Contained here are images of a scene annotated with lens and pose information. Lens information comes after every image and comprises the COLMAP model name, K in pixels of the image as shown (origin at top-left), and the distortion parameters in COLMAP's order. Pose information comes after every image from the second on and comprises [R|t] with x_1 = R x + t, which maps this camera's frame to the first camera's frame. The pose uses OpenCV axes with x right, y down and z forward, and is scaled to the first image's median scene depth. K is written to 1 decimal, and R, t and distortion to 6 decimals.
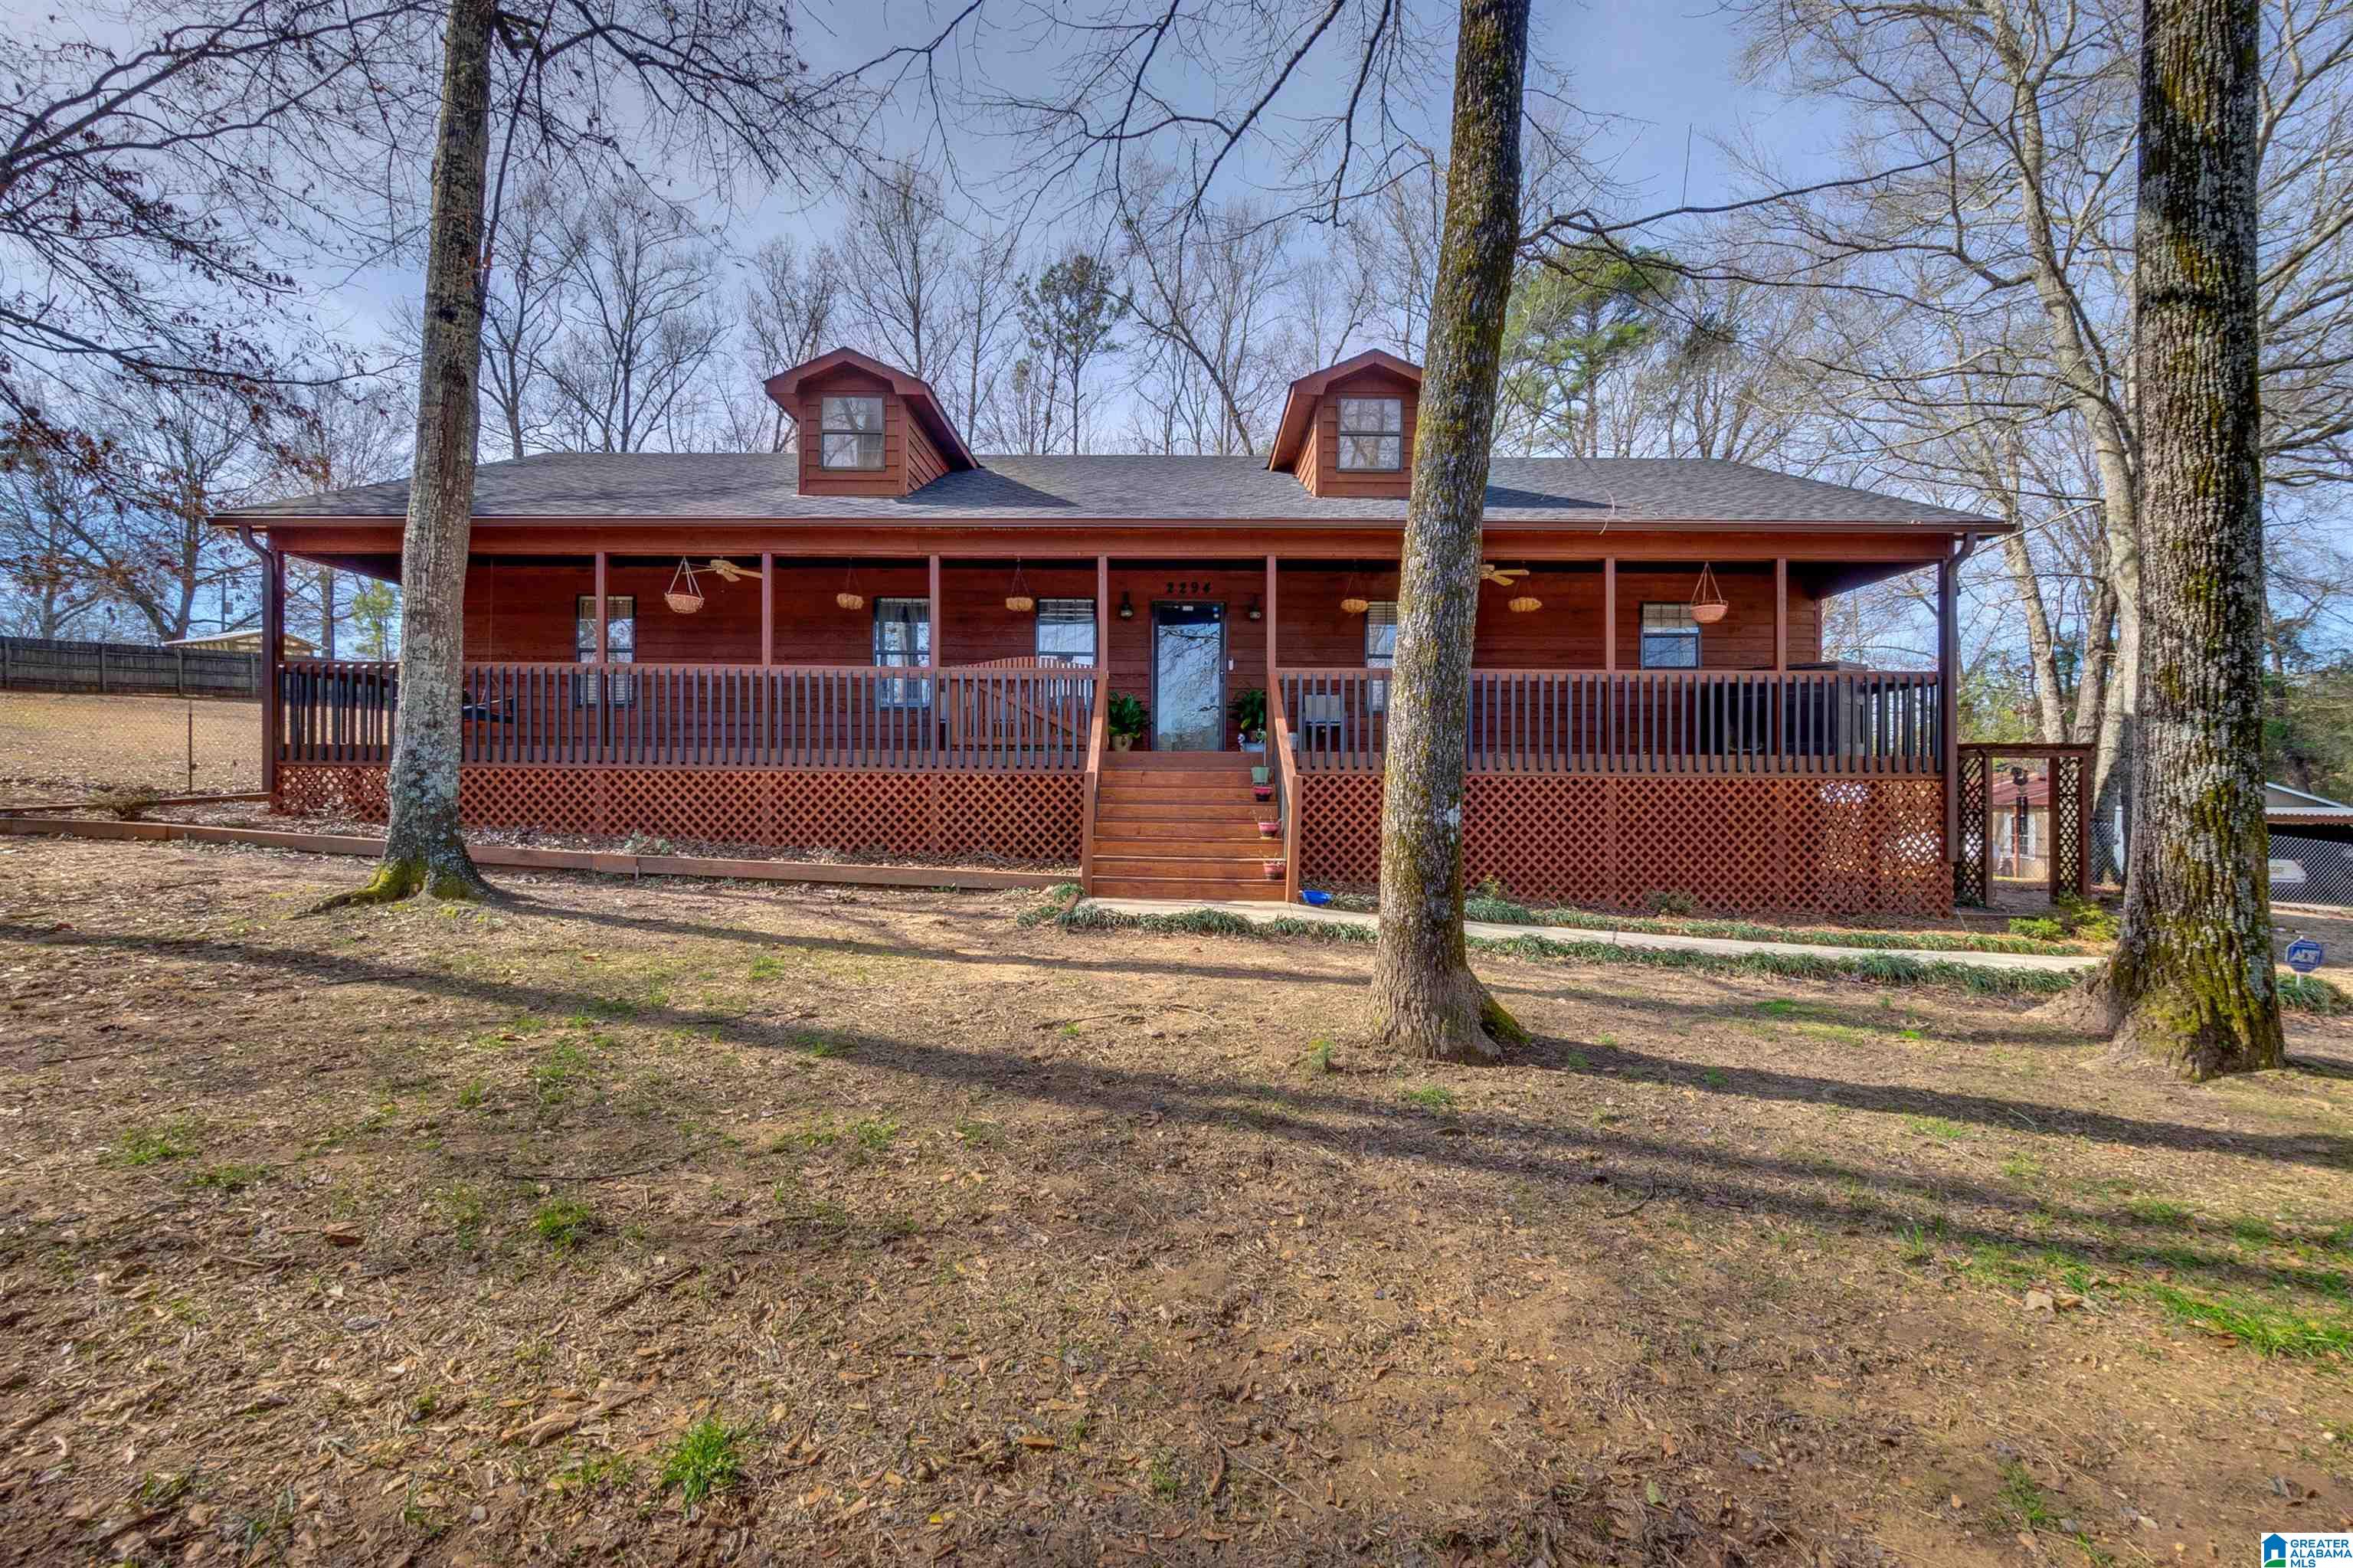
lens RADIAL K [[1030.4, 0, 1177.5], [0, 1030.4, 767.7], [0, 0, 1]] dist [-0.002708, 0.000231]
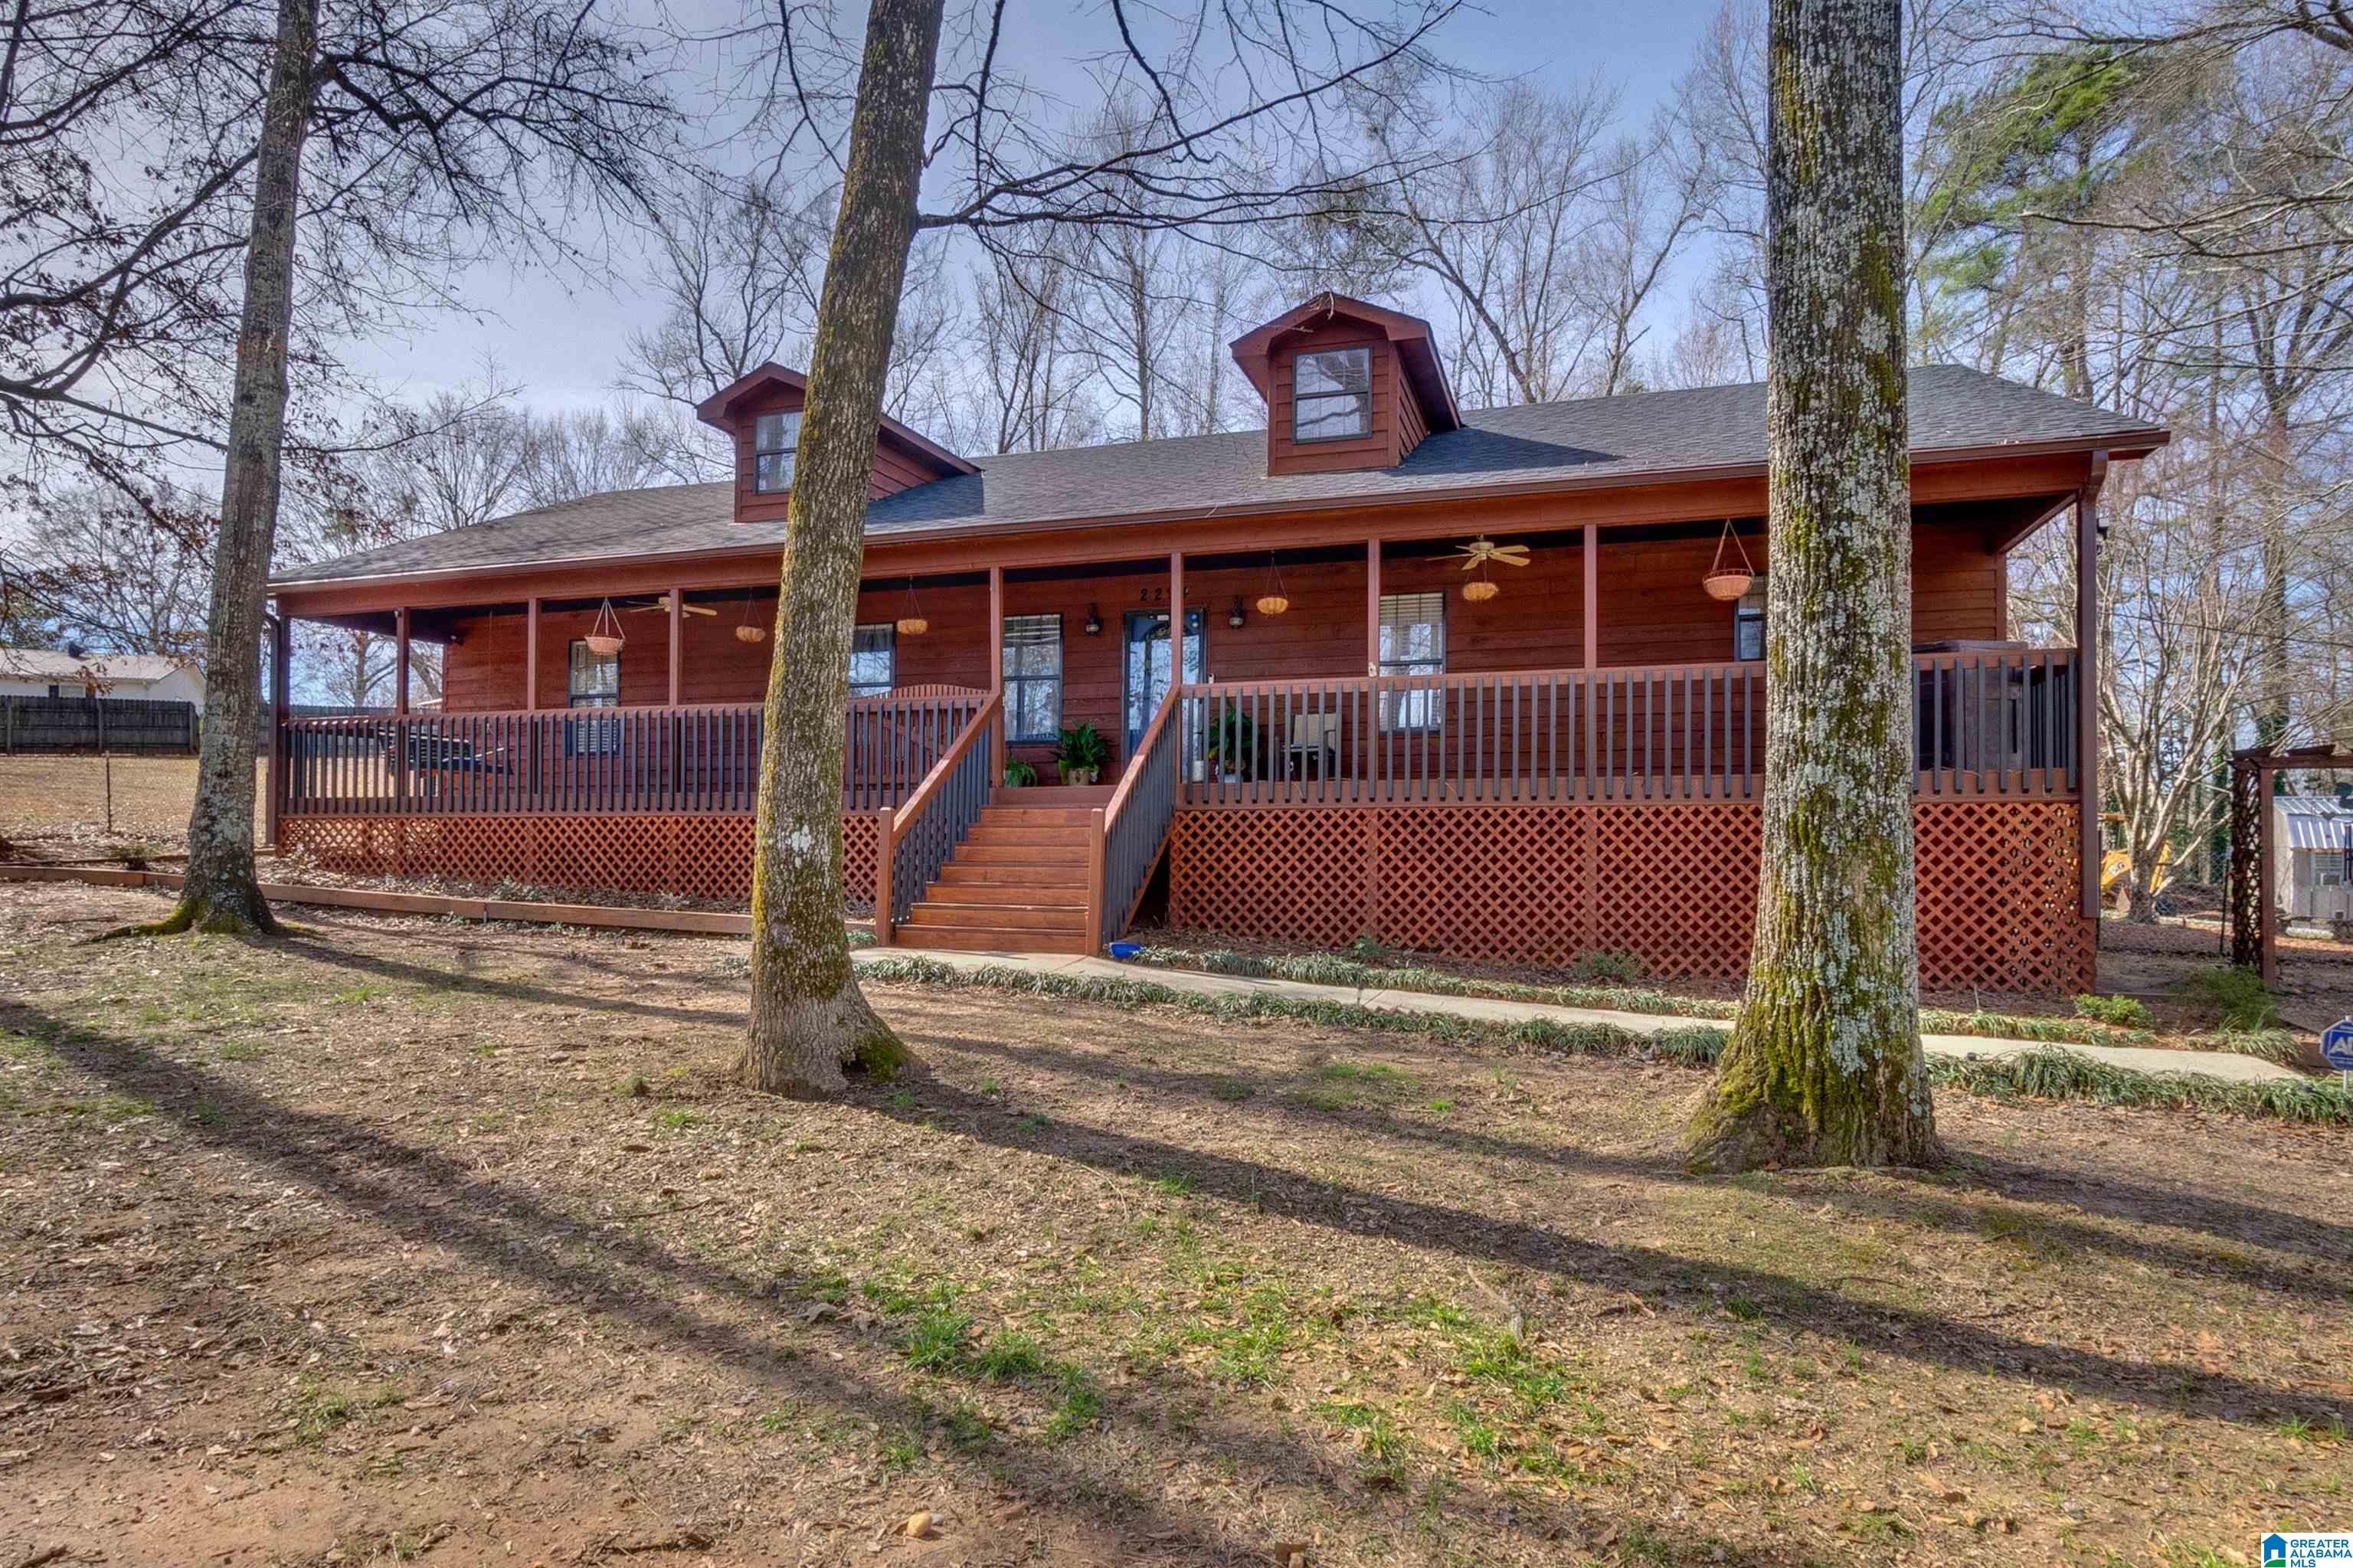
lens RADIAL K [[1311.2, 0, 1176.2], [0, 1311.2, 783.6], [0, 0, 1]] dist [0.008164, 0.001109]
pose [[0.958028, -0.023514, -0.285710, 0.405951], [0.016167, 0.999476, -0.028047, 0.014943], [0.286220, 0.022251, 0.957906, -0.031506]]
